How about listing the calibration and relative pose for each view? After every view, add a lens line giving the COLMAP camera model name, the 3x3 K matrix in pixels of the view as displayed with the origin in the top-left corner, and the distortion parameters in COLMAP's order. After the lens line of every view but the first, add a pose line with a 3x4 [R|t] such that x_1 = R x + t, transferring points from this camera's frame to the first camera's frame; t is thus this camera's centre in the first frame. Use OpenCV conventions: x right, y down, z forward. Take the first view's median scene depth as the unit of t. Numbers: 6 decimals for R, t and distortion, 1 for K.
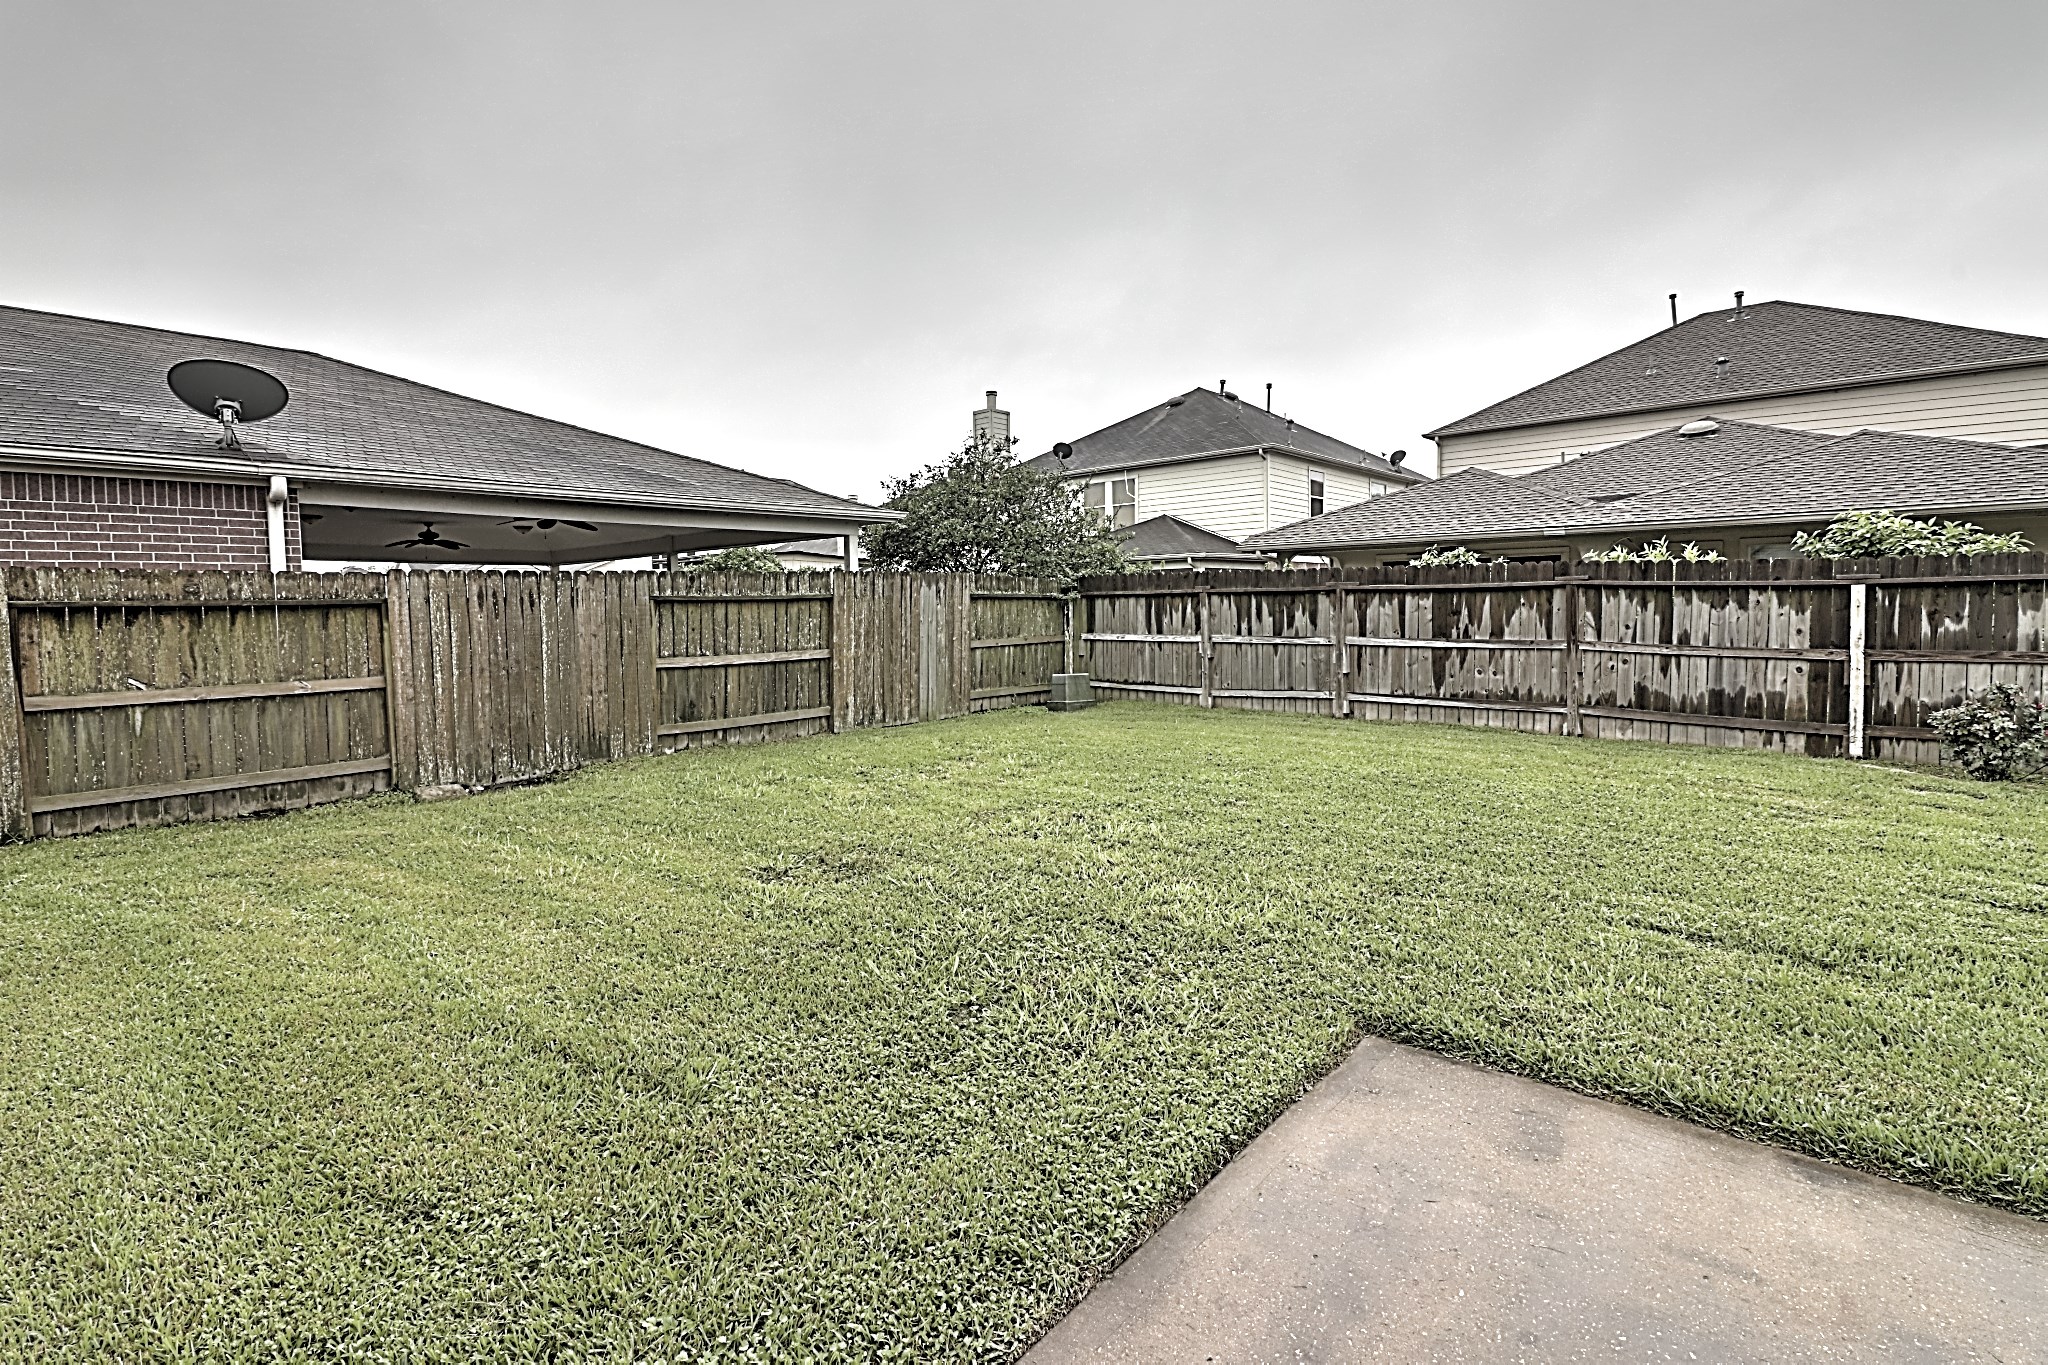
lens RADIAL K [[944.3, 0, 1021.5], [0, 944.3, 658.2], [0, 0, 1]] dist [0.002207, -0.014788]
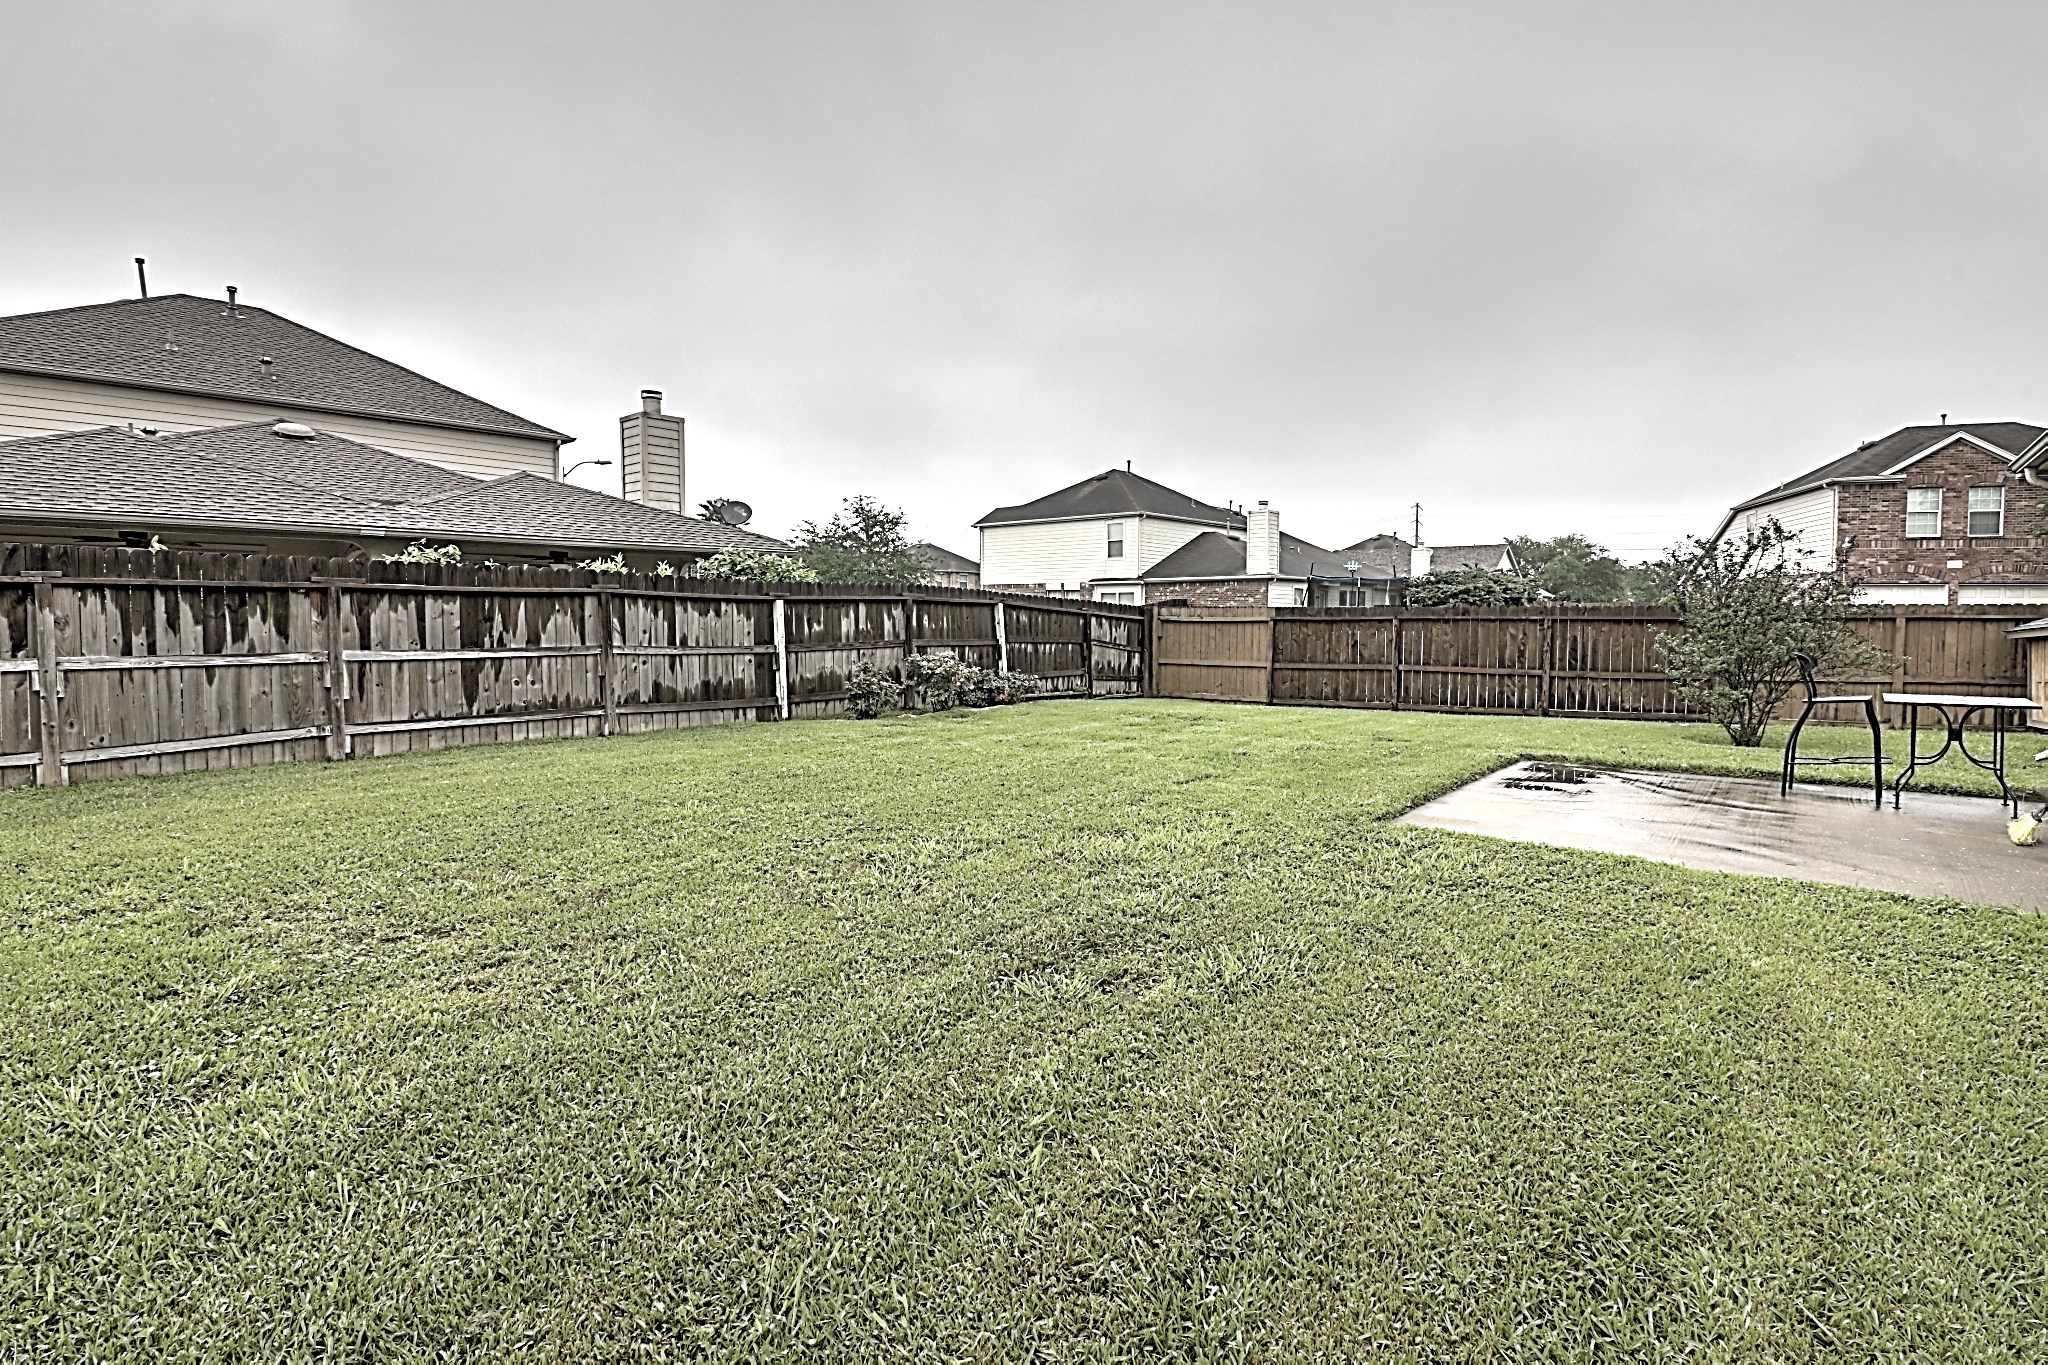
lens RADIAL K [[944.3, 0, 1021.5], [0, 944.3, 658.2], [0, 0, 1]] dist [0.002207, -0.014788]
pose [[-0.024551, -0.034676, 0.999097, -0.466682], [0.052269, 0.997987, 0.035922, -0.017313], [-0.998331, 0.053104, -0.022689, 0.533878]]
